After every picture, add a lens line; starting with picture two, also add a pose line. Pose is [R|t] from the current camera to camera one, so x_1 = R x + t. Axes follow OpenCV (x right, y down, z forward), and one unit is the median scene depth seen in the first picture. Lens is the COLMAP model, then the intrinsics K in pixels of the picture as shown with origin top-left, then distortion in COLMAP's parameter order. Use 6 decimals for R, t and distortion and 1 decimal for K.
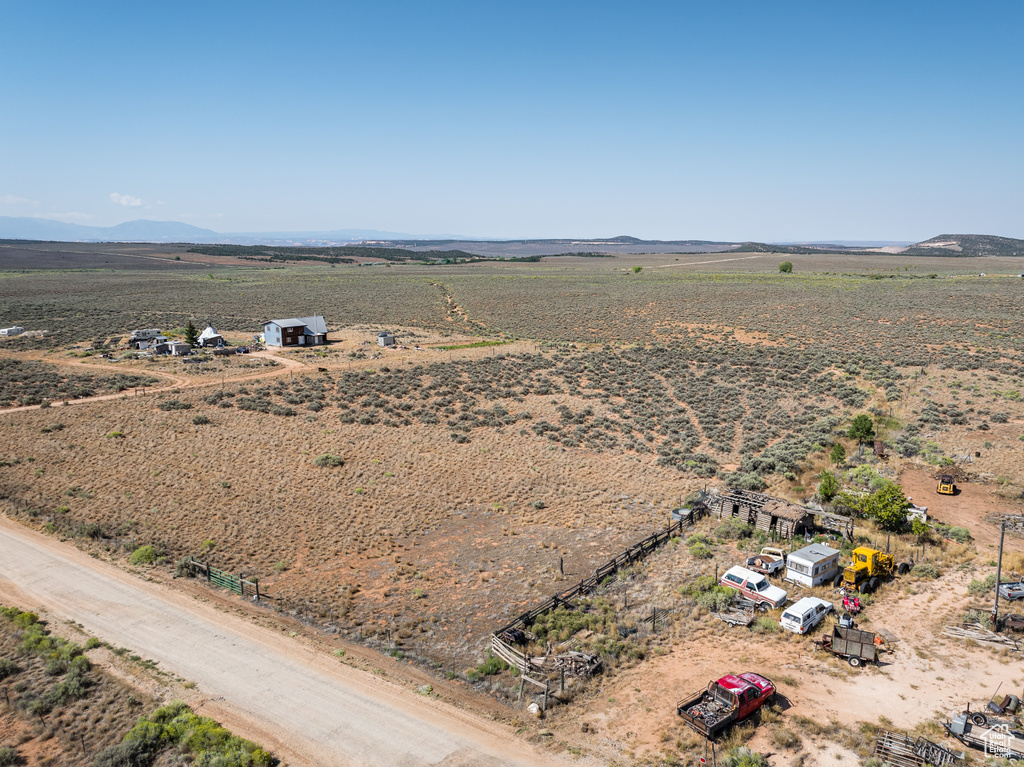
lens RADIAL K [[770.5, 0, 530.7], [0, 770.5, 402.1], [0, 0, 1]] dist [-0.007919, -0.006501]
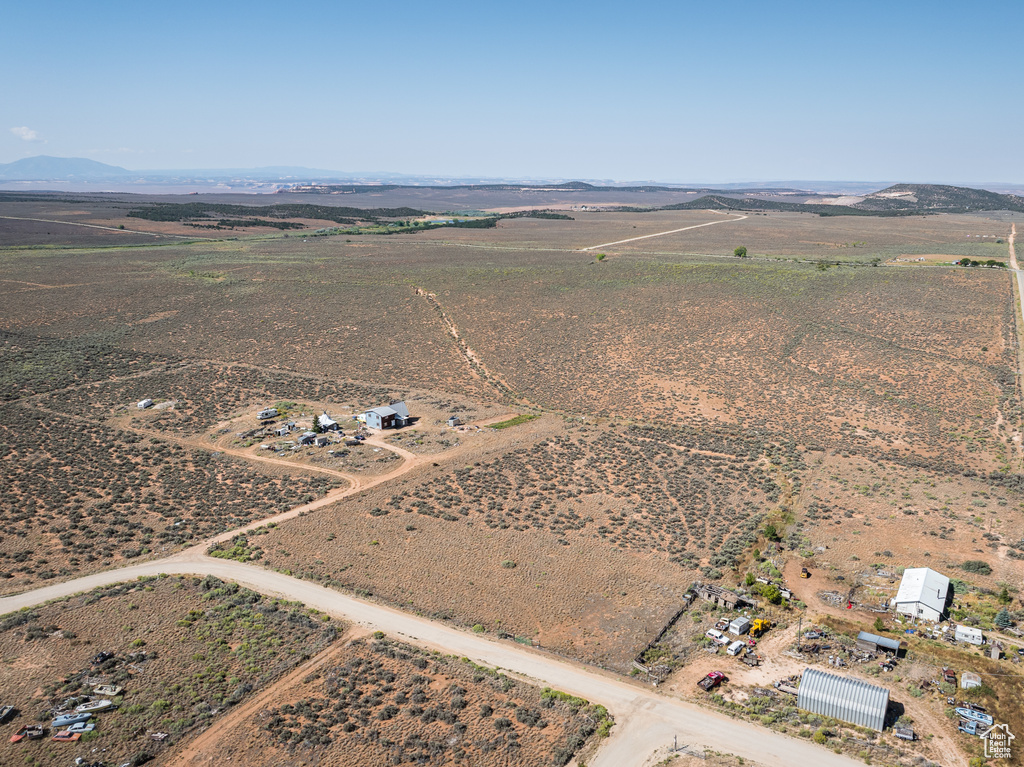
lens RADIAL K [[814.6, 0, 531.1], [0, 814.6, 385.3], [0, 0, 1]] dist [-0.003063, -0.008259]
pose [[0.997744, -0.013586, 0.065752, -0.513969], [0.010931, 0.999117, 0.040558, -0.724888], [-0.066245, -0.039748, 0.997011, -1.686217]]
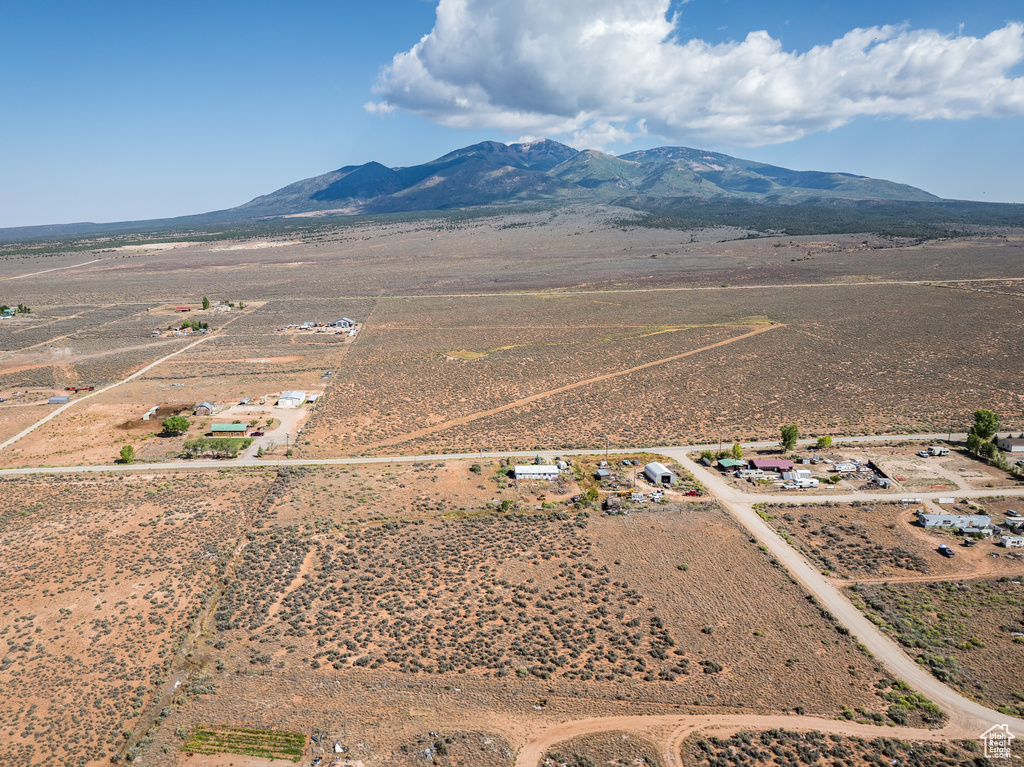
lens RADIAL K [[780.7, 0, 487.2], [0, 780.7, 381.7], [0, 0, 1]] dist [-0.003153, -0.012814]
pose [[-0.634937, -0.142578, 0.759293, -2.505596], [0.155848, 0.938979, 0.306643, -2.001722], [-0.756681, 0.313034, -0.573972, 4.096409]]
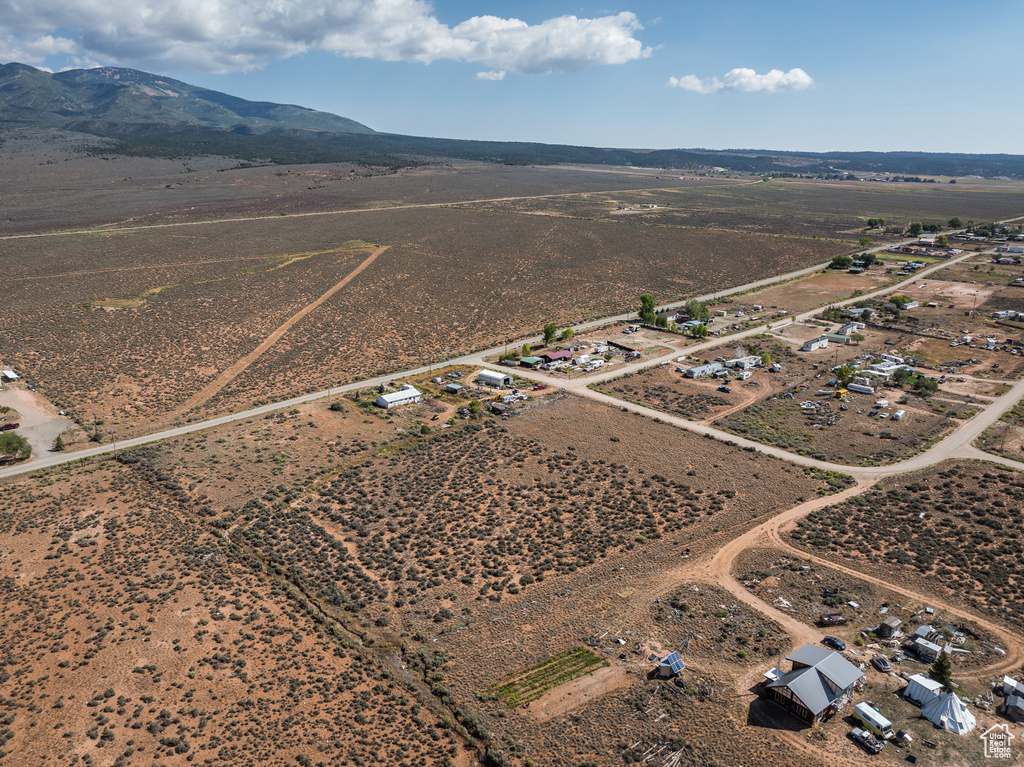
lens RADIAL K [[741.7, 0, 509.1], [0, 741.7, 385.2], [0, 0, 1]] dist [-0.008150, -0.007187]
pose [[-0.983180, -0.055083, 0.174137, -0.524589], [0.033638, 0.882518, 0.469074, -2.235237], [-0.179517, 0.467042, -0.865821, 5.279802]]
